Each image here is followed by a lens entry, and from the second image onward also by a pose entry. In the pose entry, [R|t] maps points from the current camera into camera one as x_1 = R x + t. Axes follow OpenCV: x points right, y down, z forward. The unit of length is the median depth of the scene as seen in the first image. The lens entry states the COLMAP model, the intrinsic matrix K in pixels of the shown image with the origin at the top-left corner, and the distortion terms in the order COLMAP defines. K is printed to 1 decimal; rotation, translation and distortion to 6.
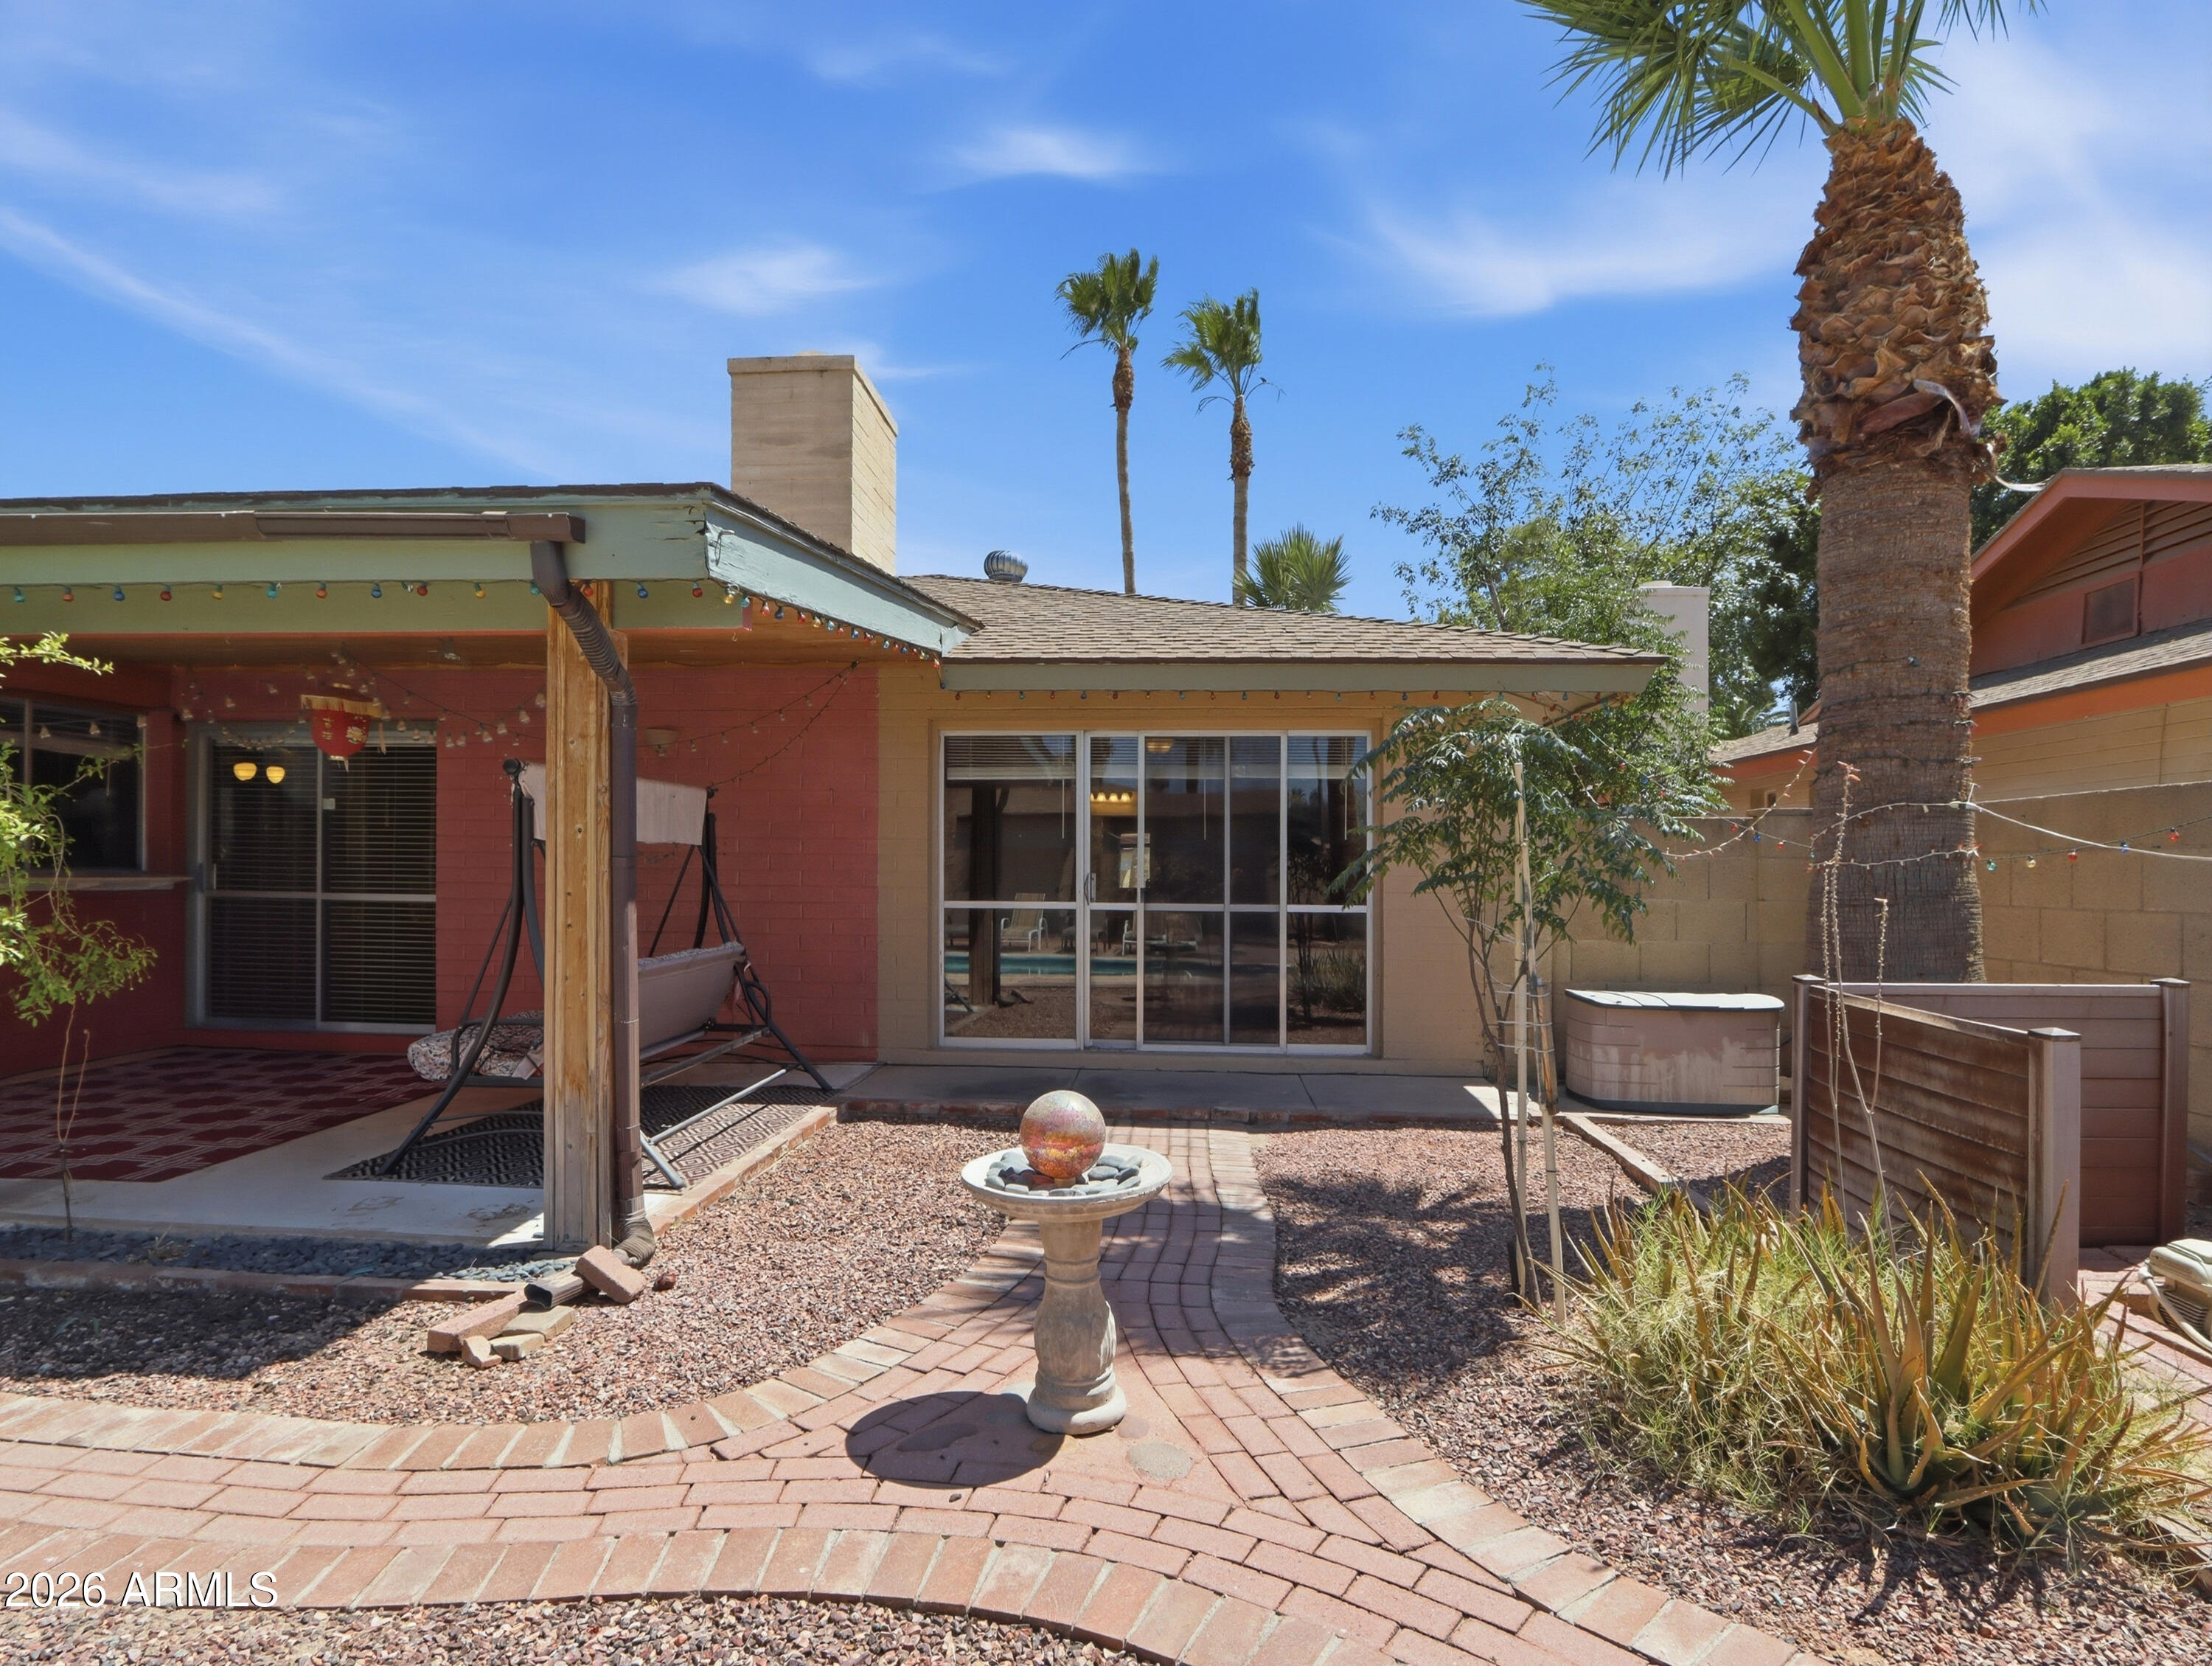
lens RADIAL K [[1233.5, 0, 1075.8], [0, 1233.5, 839.9], [0, 0, 1]] dist [-0.021198, -0.000575]
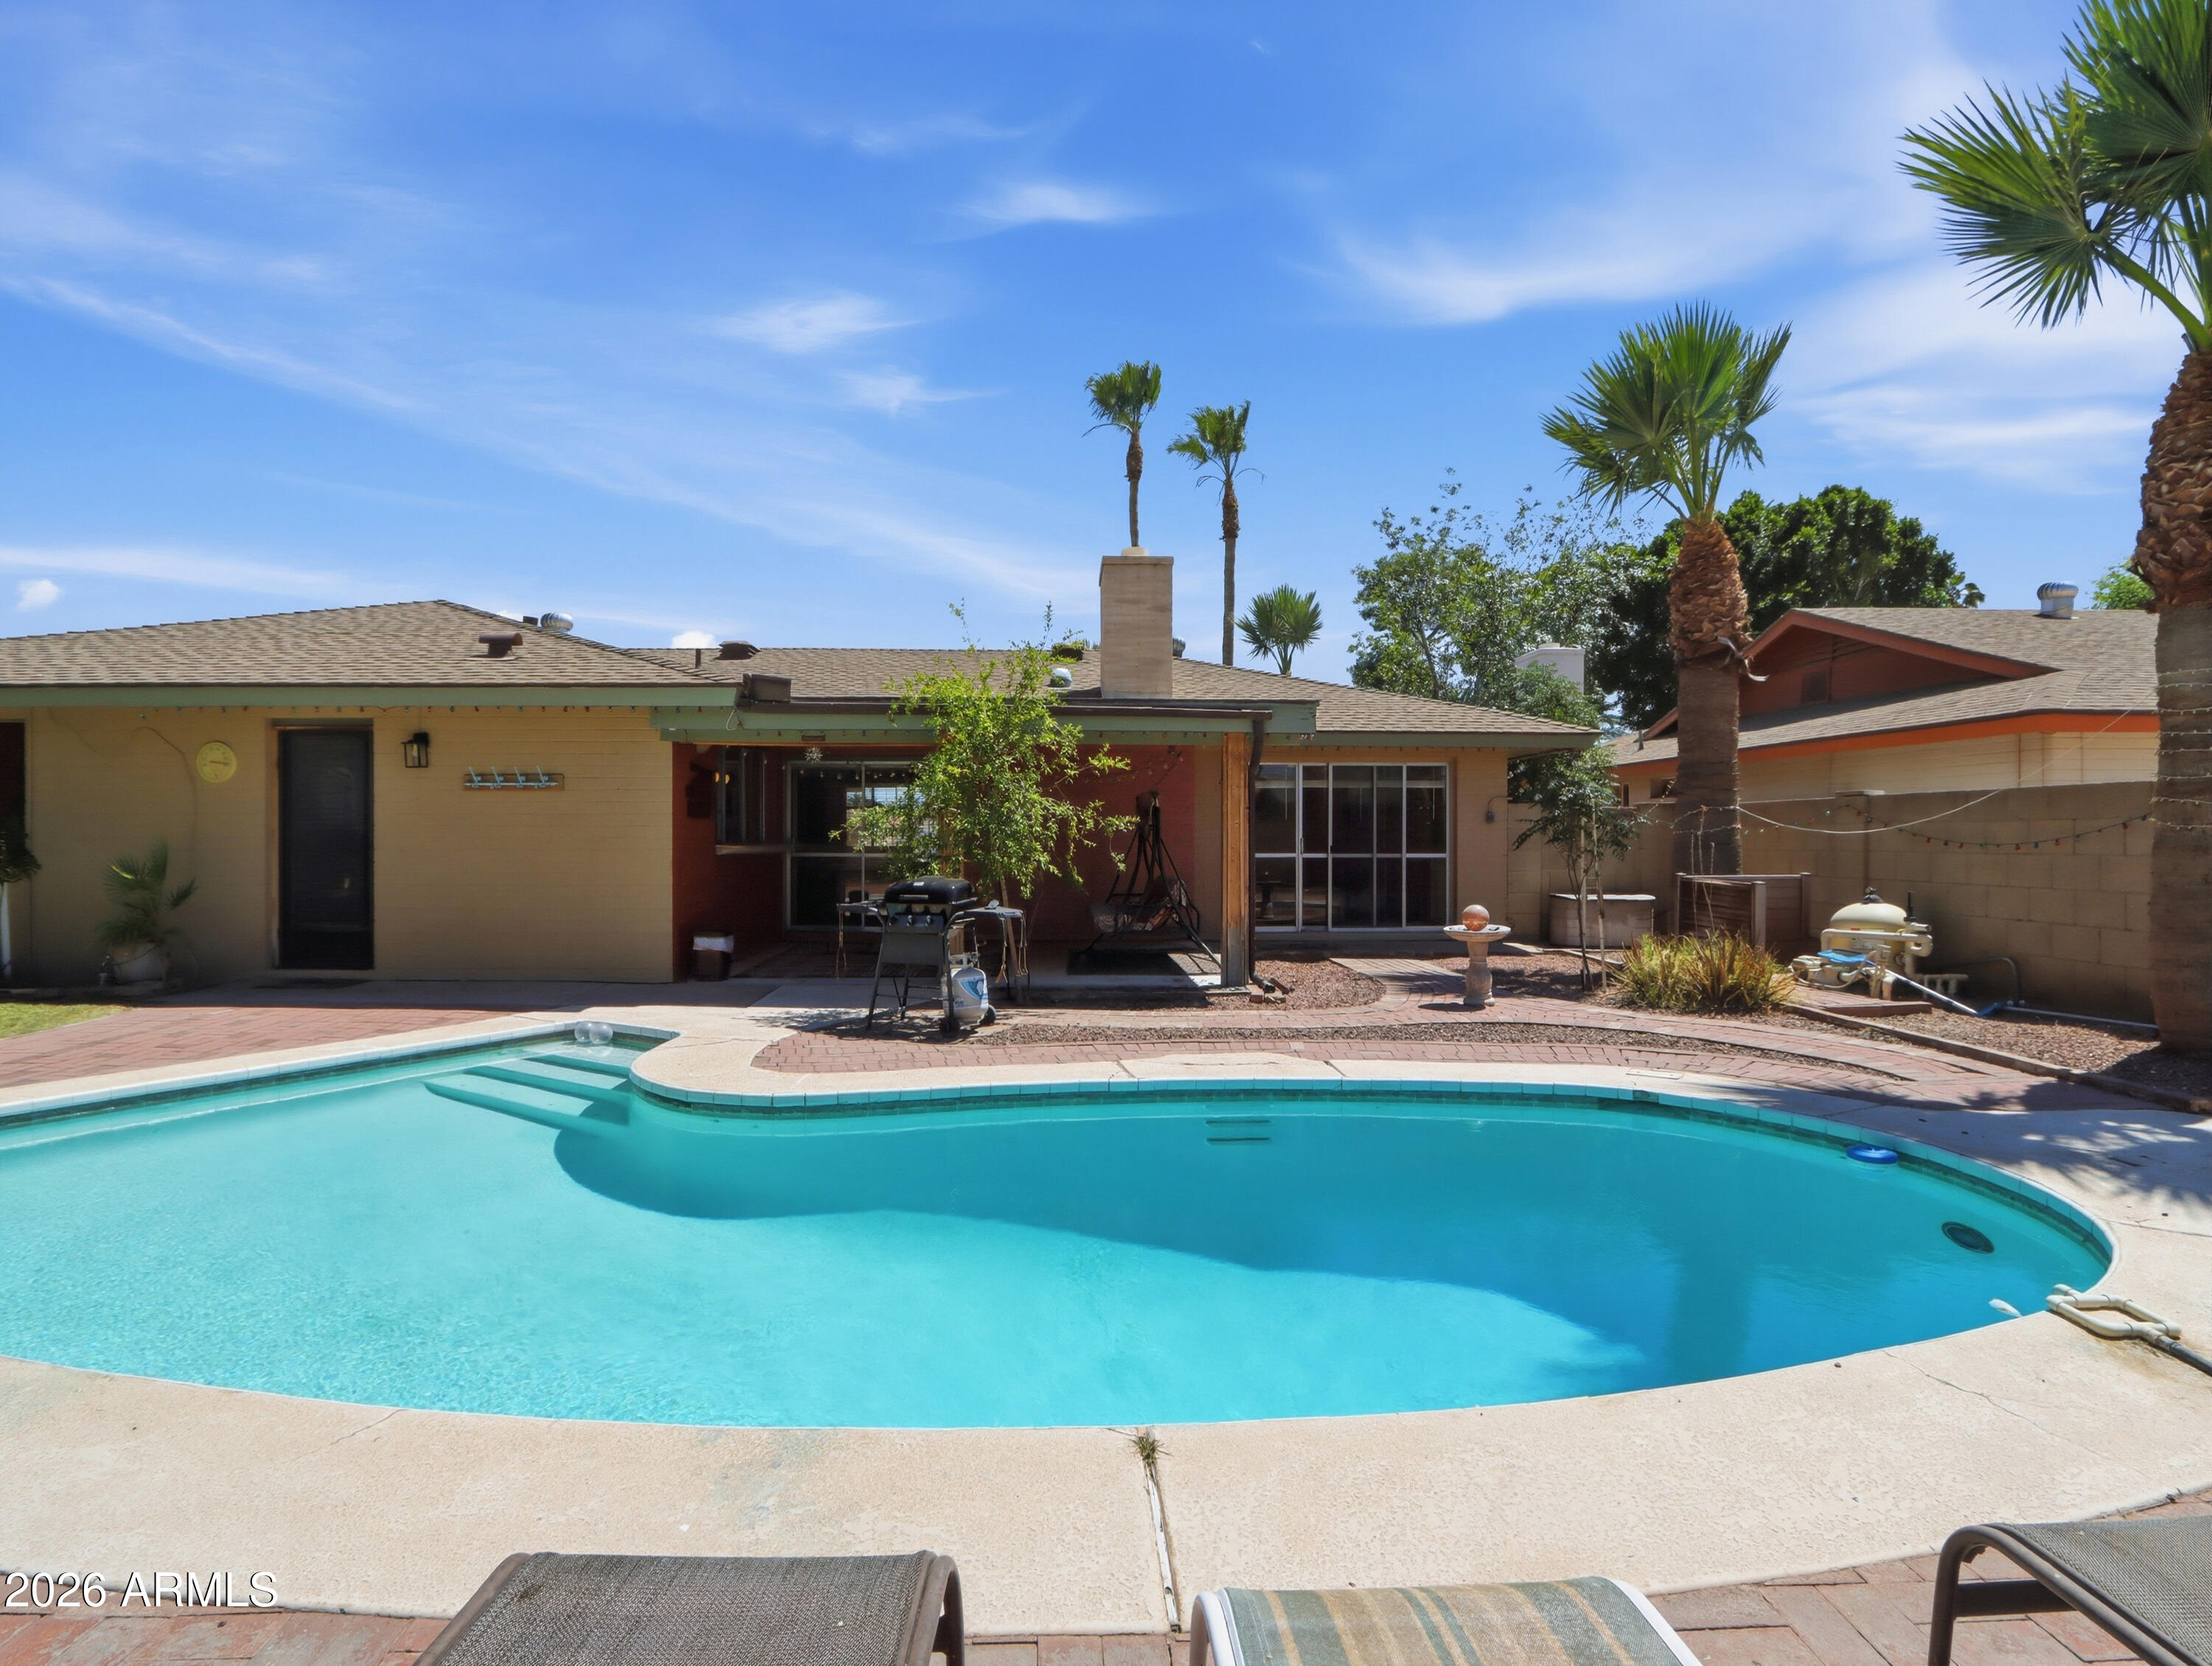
lens RADIAL K [[1137.8, 0, 1092.0], [0, 1137.8, 823.9], [0, 0, 1]] dist [-0.022678, 0.001953]
pose [[0.994250, -0.007056, 0.106848, -0.479849], [0.005437, 0.999866, 0.015442, -0.022277], [-0.106943, -0.014772, 0.994155, -0.671320]]
